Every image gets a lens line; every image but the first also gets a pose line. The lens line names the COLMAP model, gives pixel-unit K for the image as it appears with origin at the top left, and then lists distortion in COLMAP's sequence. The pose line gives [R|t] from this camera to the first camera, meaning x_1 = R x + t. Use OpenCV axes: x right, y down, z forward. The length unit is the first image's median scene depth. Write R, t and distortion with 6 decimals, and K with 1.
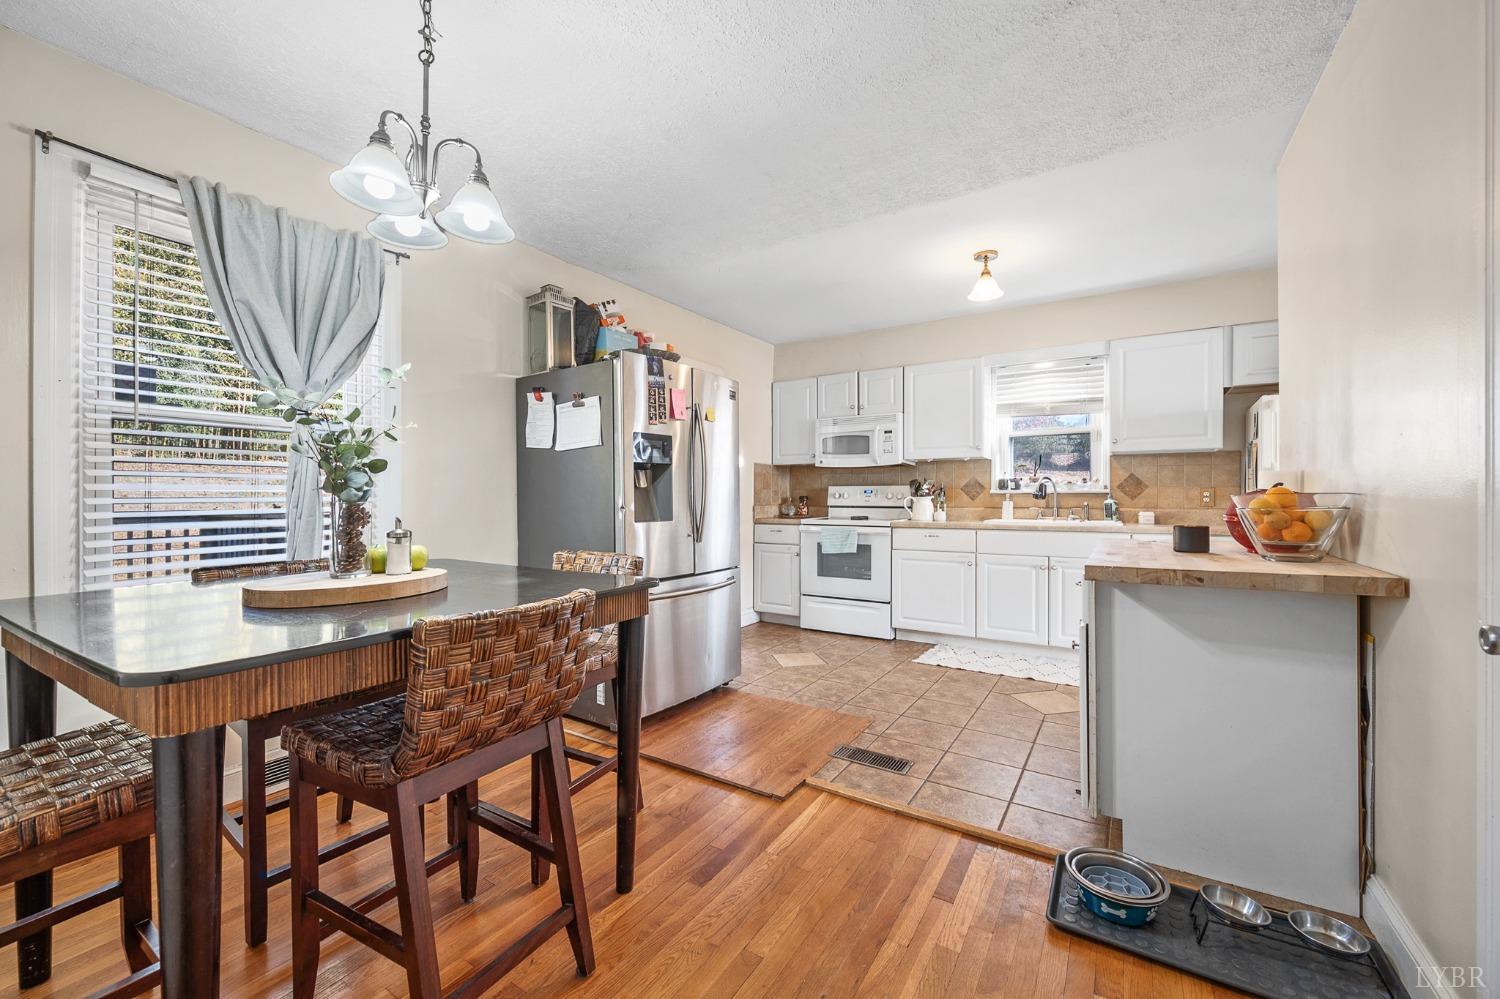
lens RADIAL K [[594.9, 0, 750.0], [0, 594.9, 499.5], [0, 0, 1]] dist [0.000438, 0.000166]
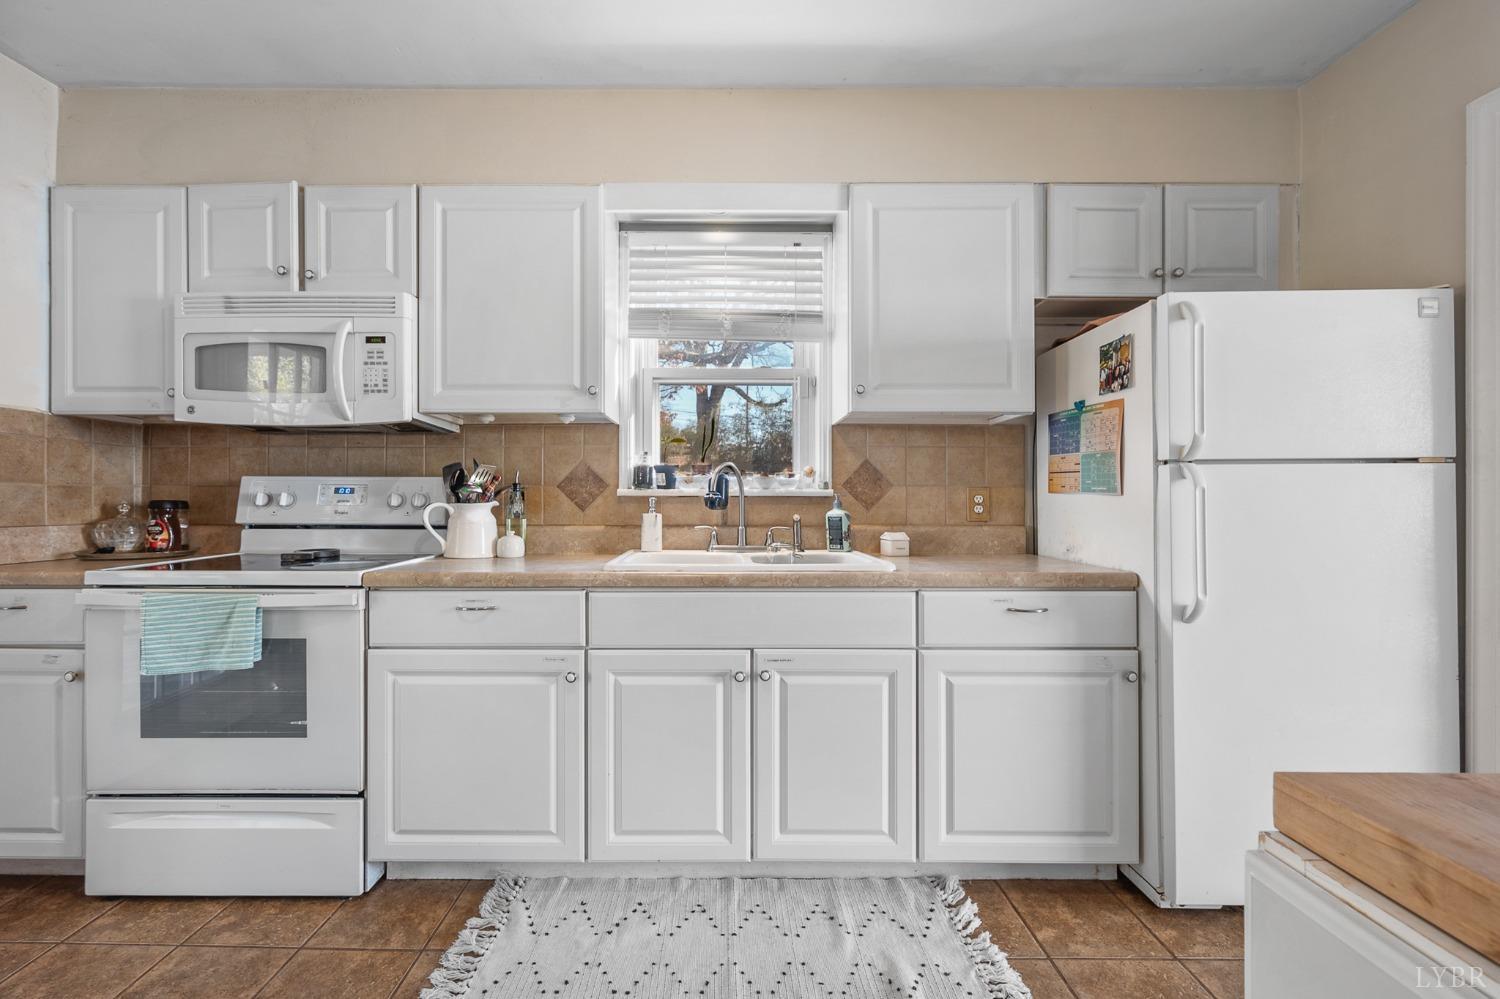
lens RADIAL K [[613.7, 0, 719.5], [0, 613.7, 499.4], [0, 0, 1]] dist [-0.001602, -0.000062]
pose [[0.844340, 0.000489, 0.535808, 0.213003], [-0.000367, 1.000000, -0.000334, -0.007500], [-0.535808, 0.000085, 0.844340, 0.549638]]
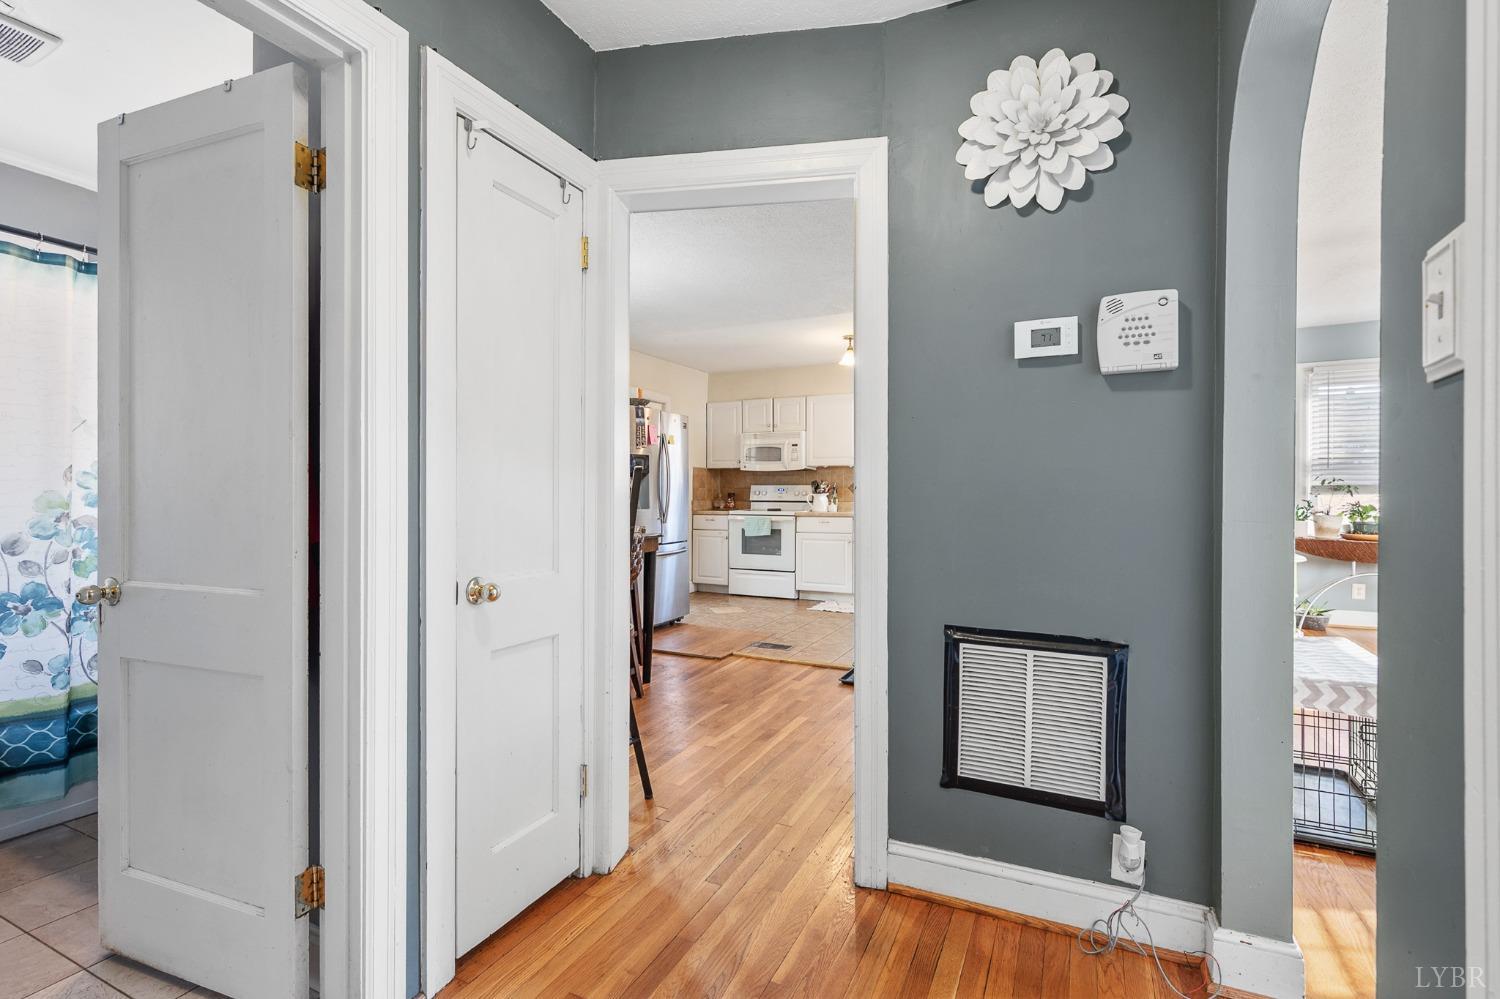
lens RADIAL K [[680.1, 0, 750.0], [0, 680.1, 499.5], [0, 0, 1]] dist [0.001524, 0.000218]
pose [[0.992892, 0.001357, 0.119013, -0.050047], [-0.001993, 0.999984, 0.005223, 0.000640], [-0.119004, -0.005423, 0.992879, -0.518536]]
